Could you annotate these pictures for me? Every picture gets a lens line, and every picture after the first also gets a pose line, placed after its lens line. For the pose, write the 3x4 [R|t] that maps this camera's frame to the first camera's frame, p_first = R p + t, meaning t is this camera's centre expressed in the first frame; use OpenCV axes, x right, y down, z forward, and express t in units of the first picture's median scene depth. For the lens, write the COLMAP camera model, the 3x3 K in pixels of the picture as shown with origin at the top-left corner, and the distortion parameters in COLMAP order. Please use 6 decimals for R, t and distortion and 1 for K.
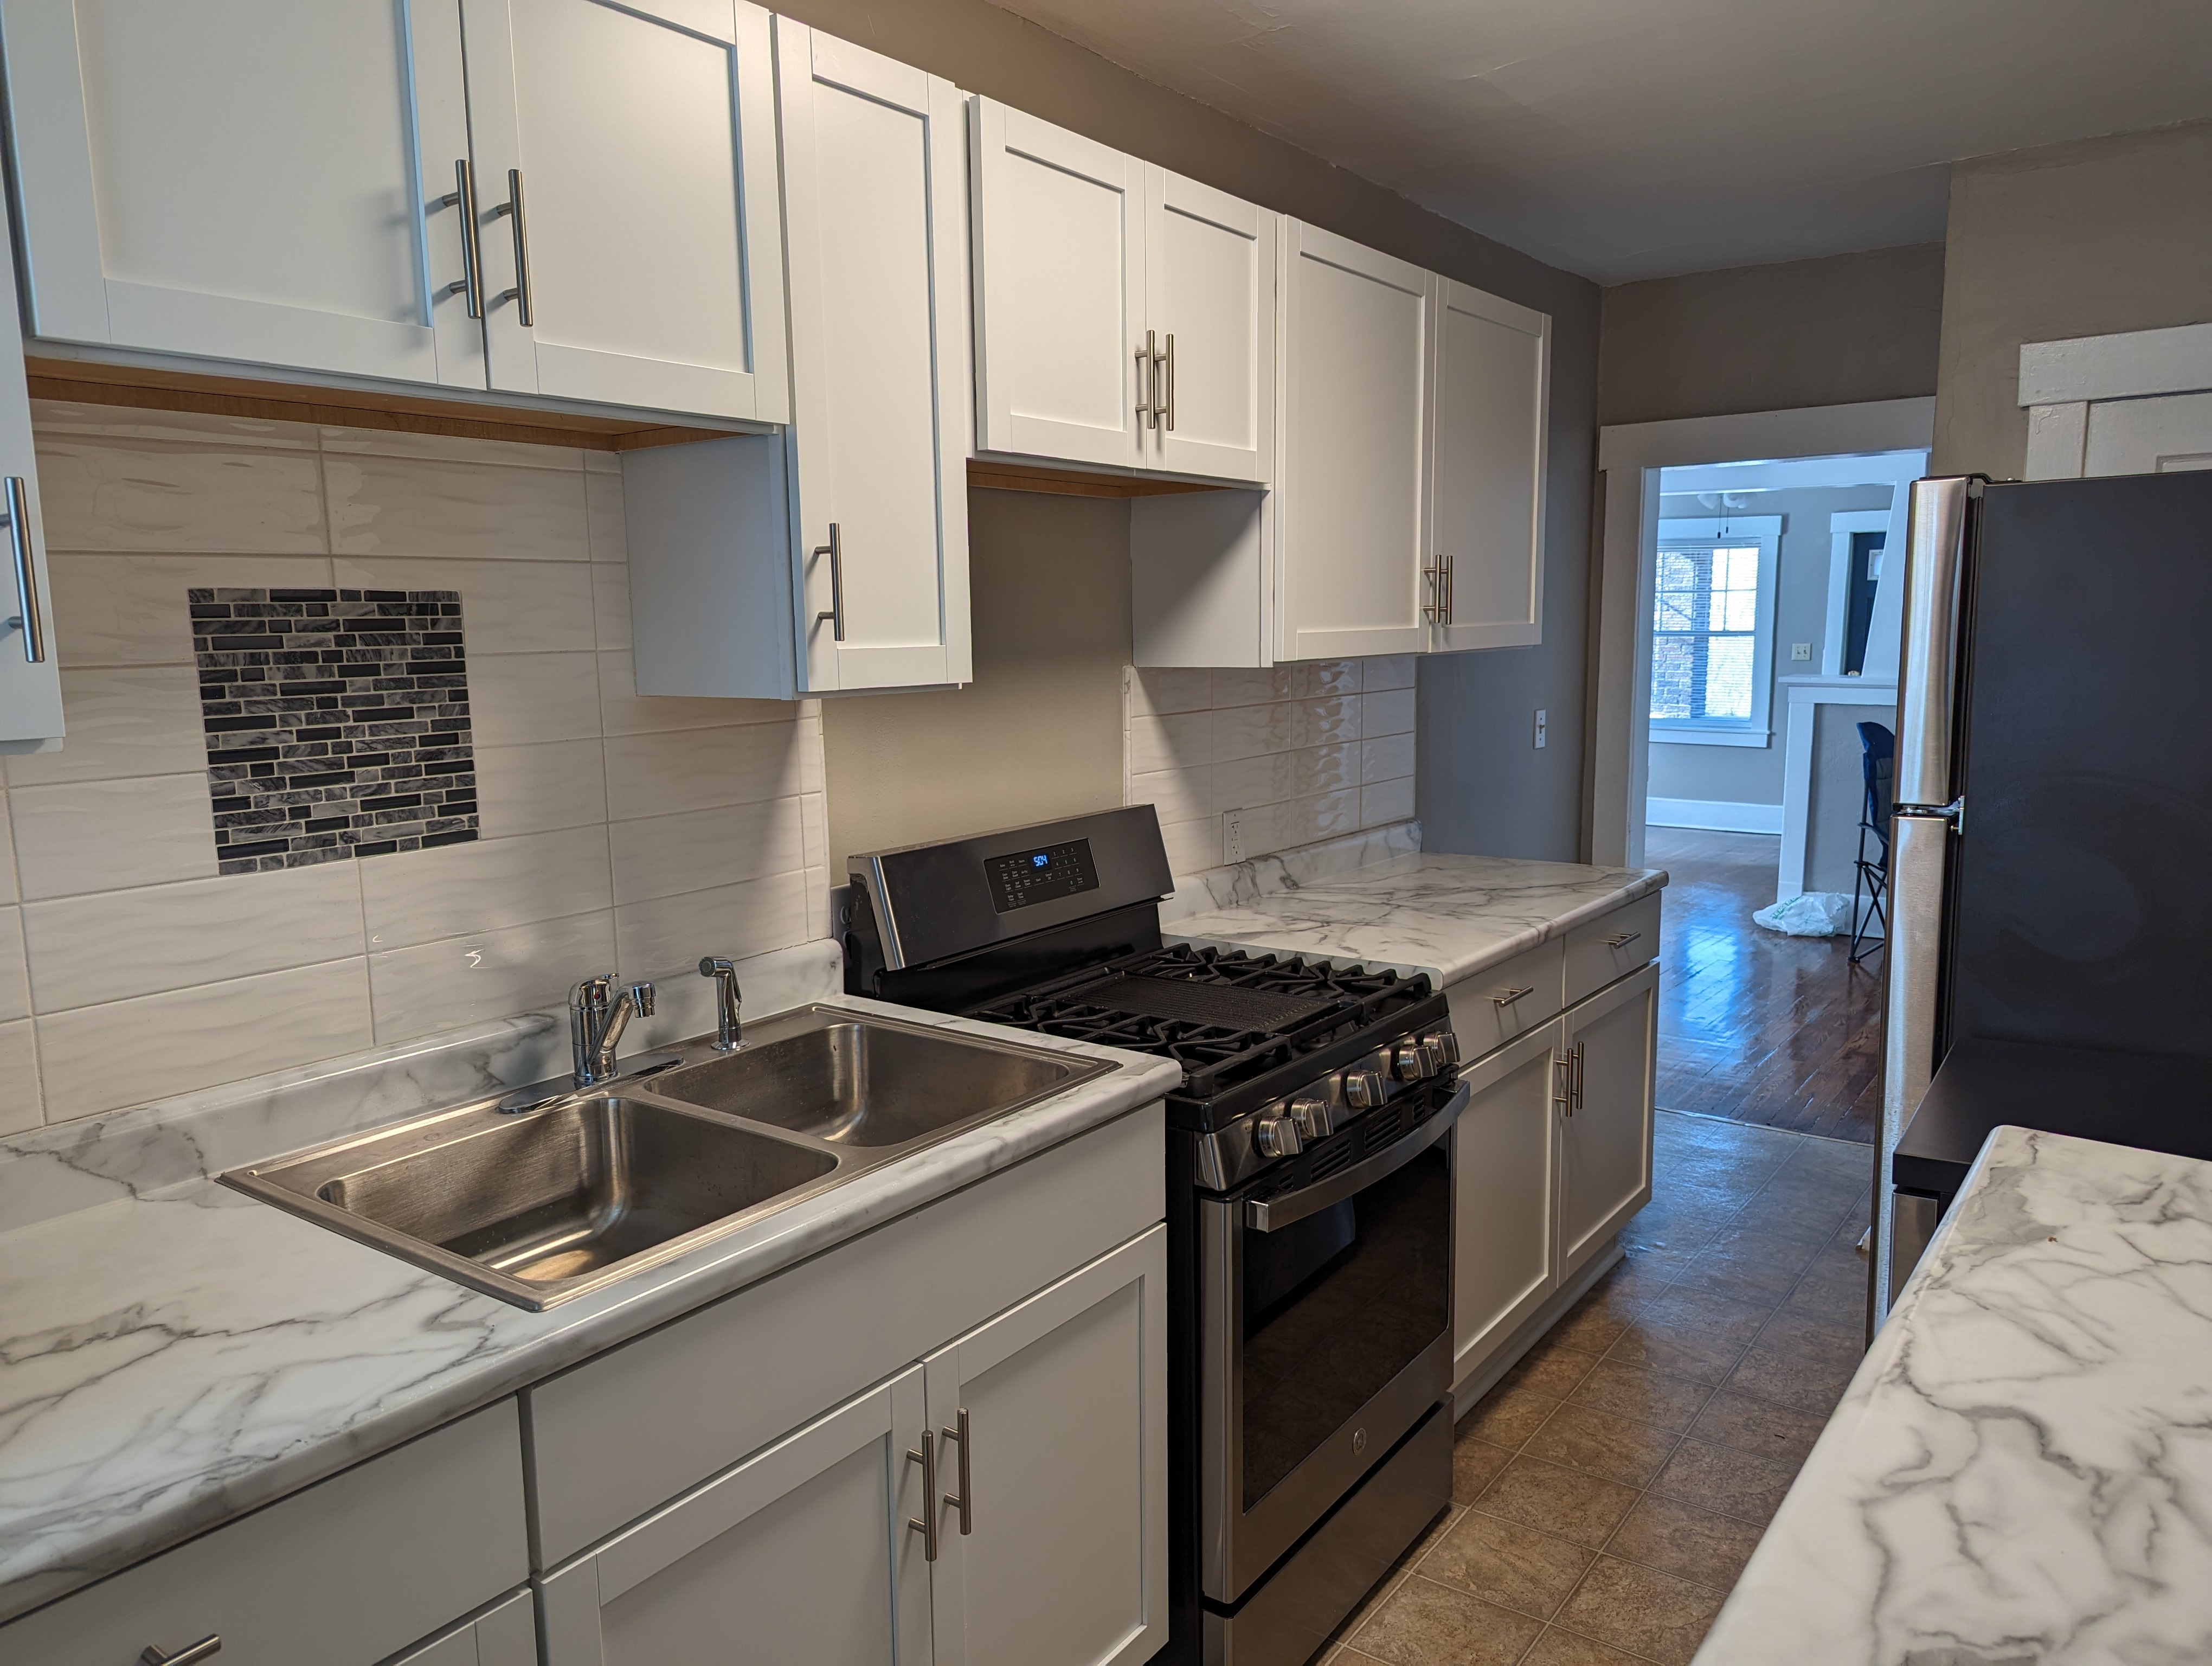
lens RADIAL K [[1554.5, 0, 1107.6], [0, 1554.5, 845.6], [0, 0, 1]] dist [0.010040, 0.006308]
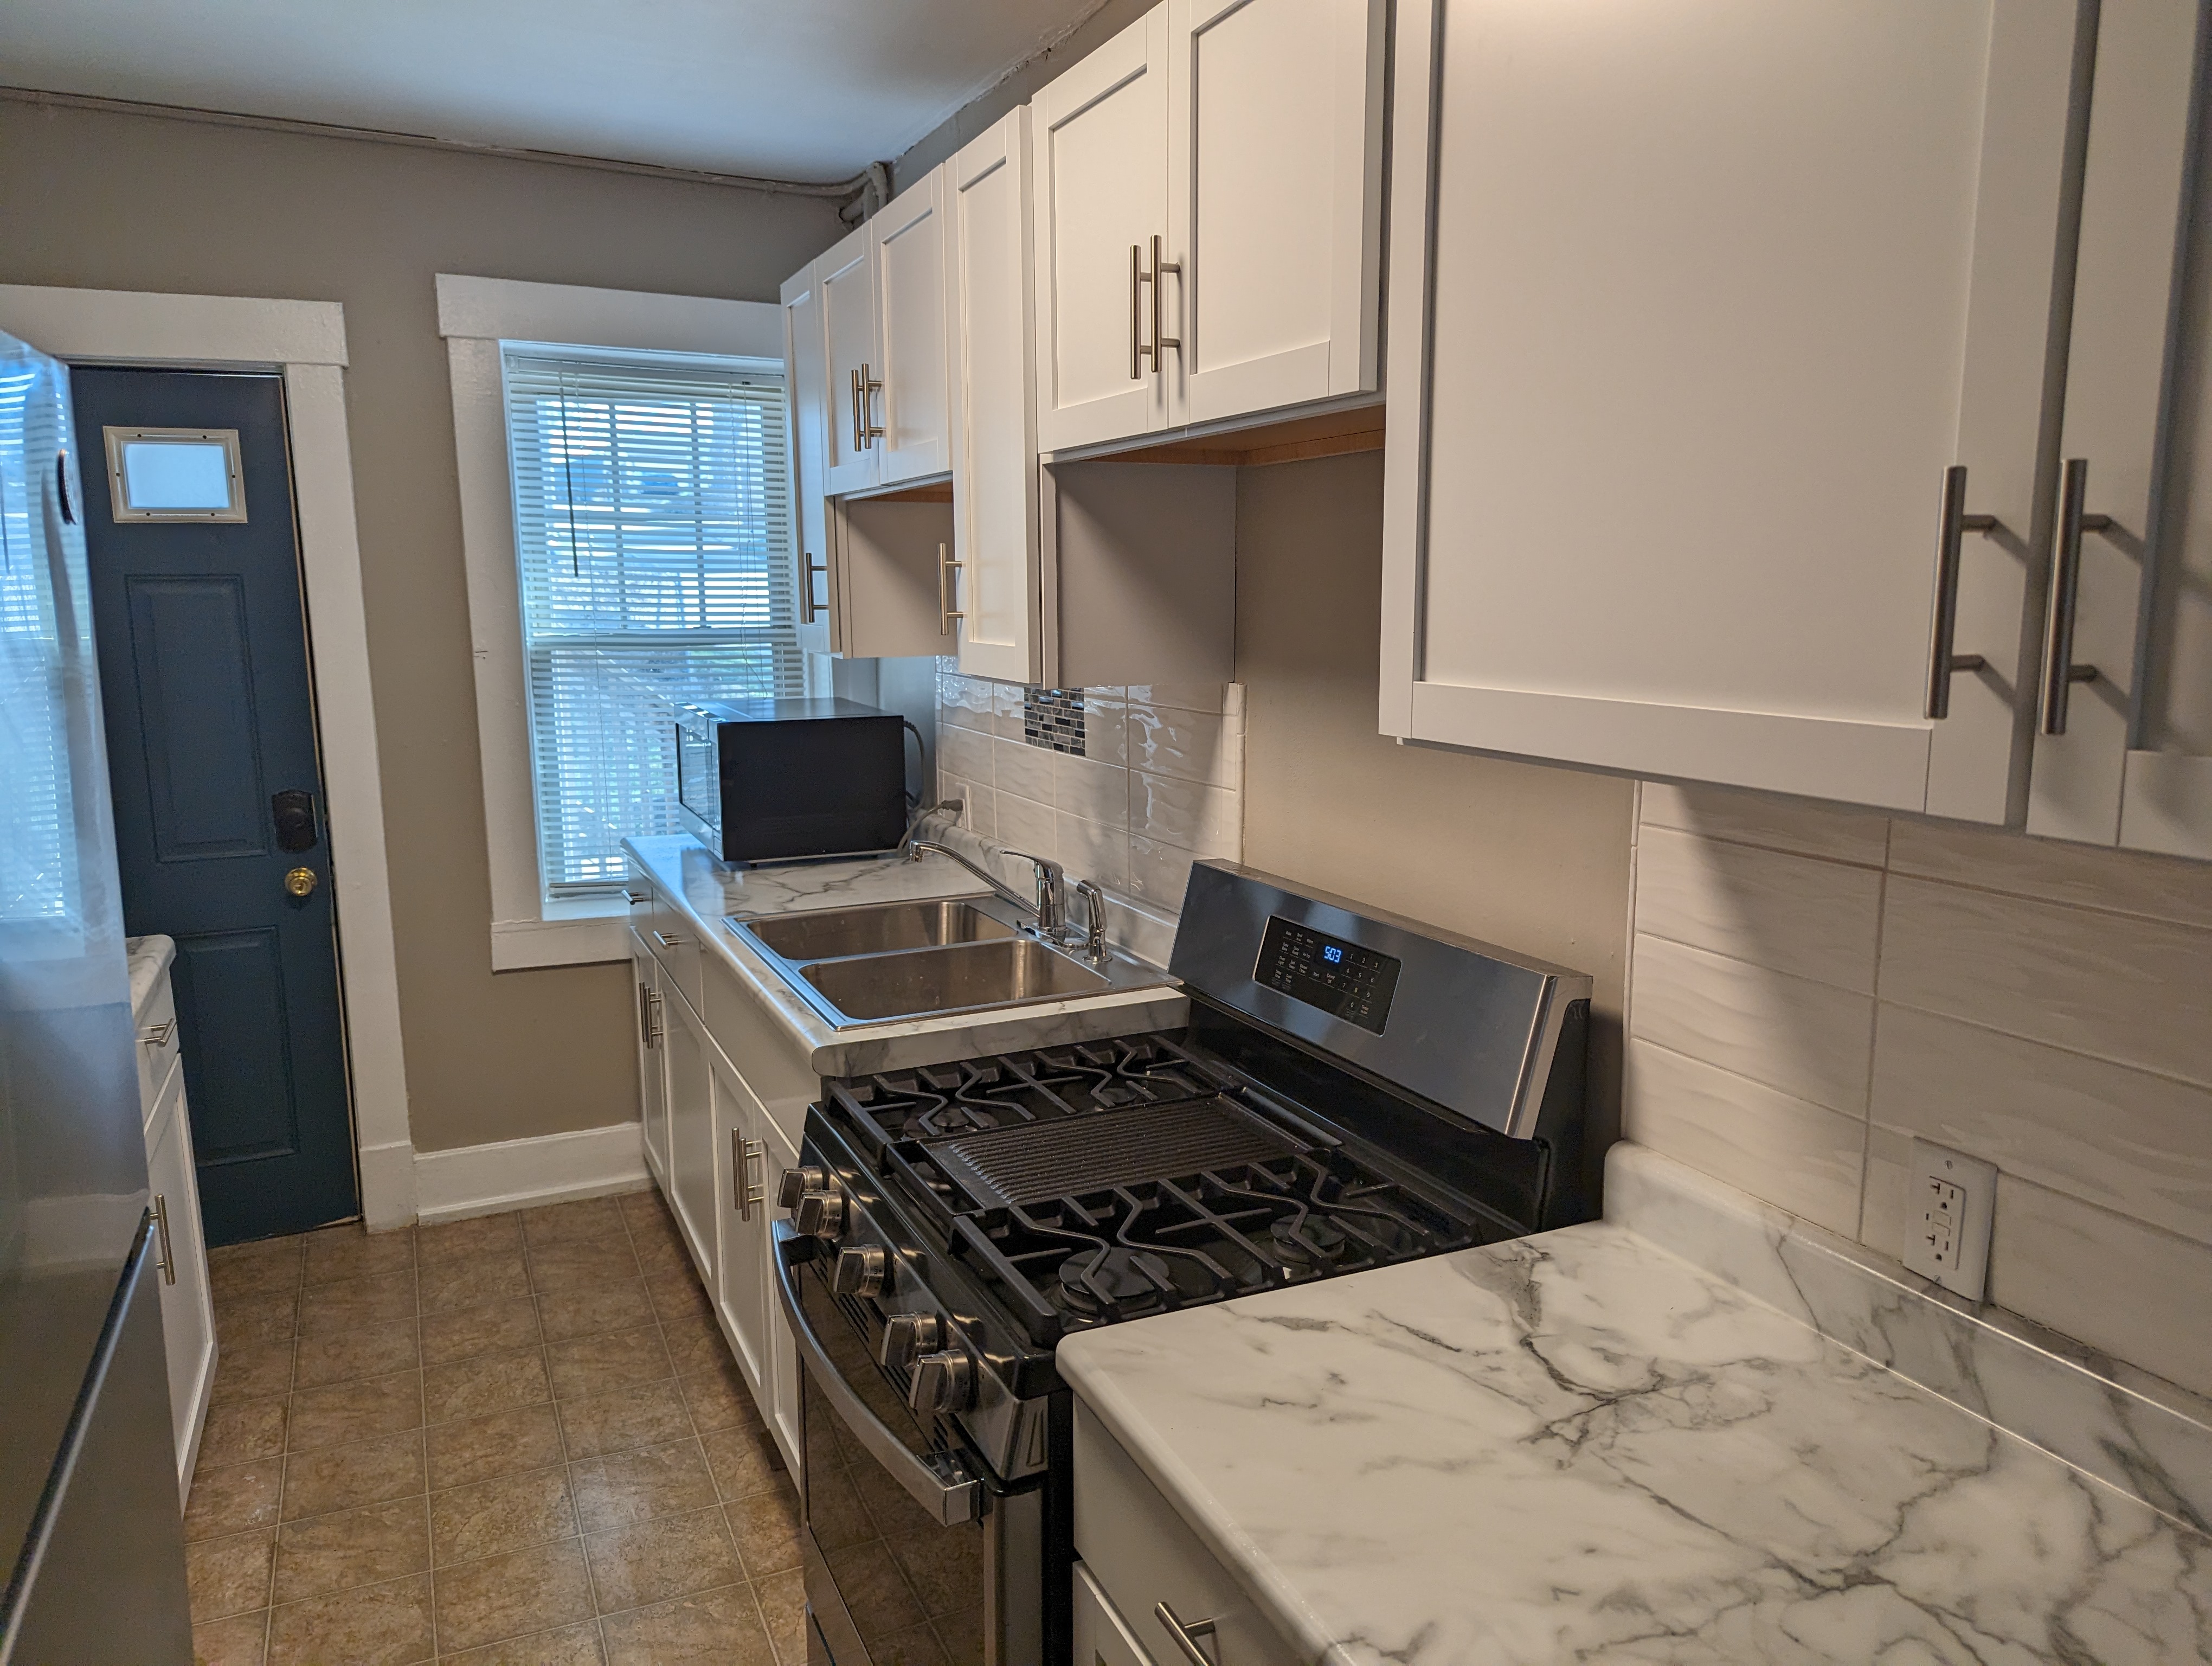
lens RADIAL K [[1554.5, 0, 1108.2], [0, 1554.5, 822.4], [0, 0, 1]] dist [0.010040, 0.006308]
pose [[-0.498702, 0.152982, -0.853167, 0.683832], [-0.103830, 0.966670, 0.234026, -0.230763], [0.860532, 0.205293, -0.466196, 1.345103]]
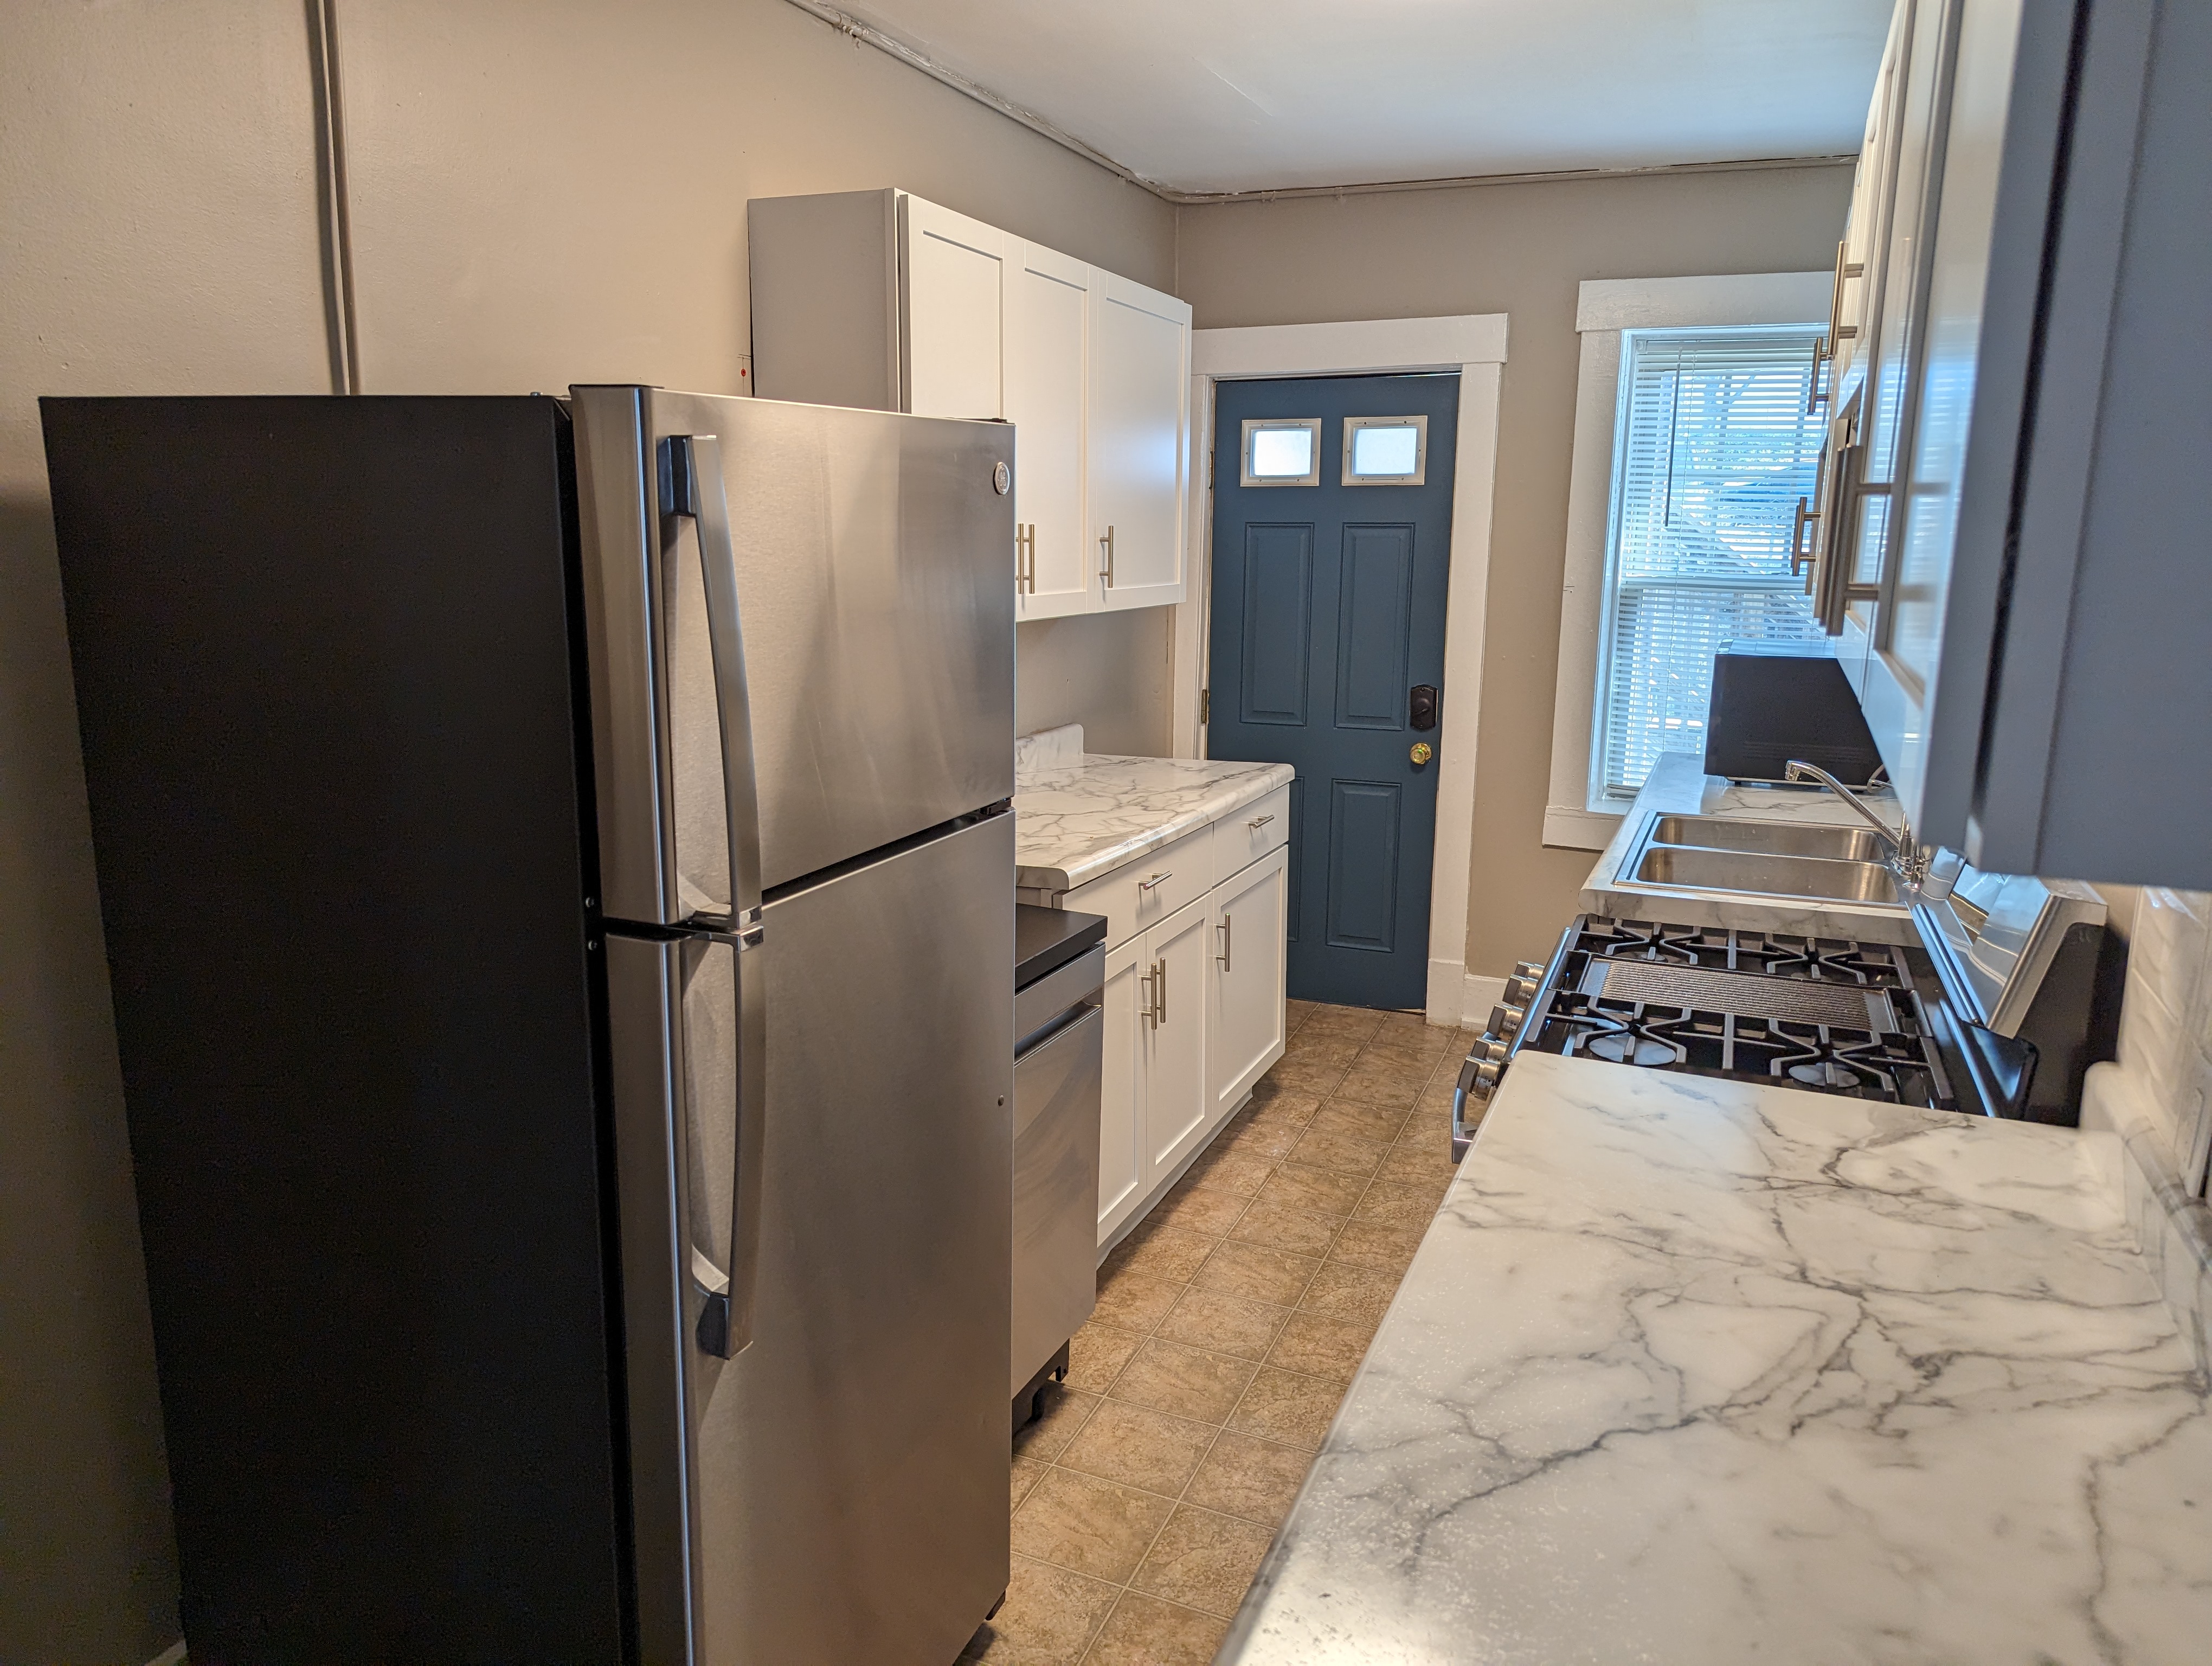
lens RADIAL K [[1554.5, 0, 1116.8], [0, 1554.5, 817.8], [0, 0, 1]] dist [0.010040, 0.006308]
pose [[-0.974683, 0.047827, -0.218418, 0.621968], [-0.024151, 0.948621, 0.315491, -0.289016], [0.222285, 0.312778, -0.923450, 1.784253]]
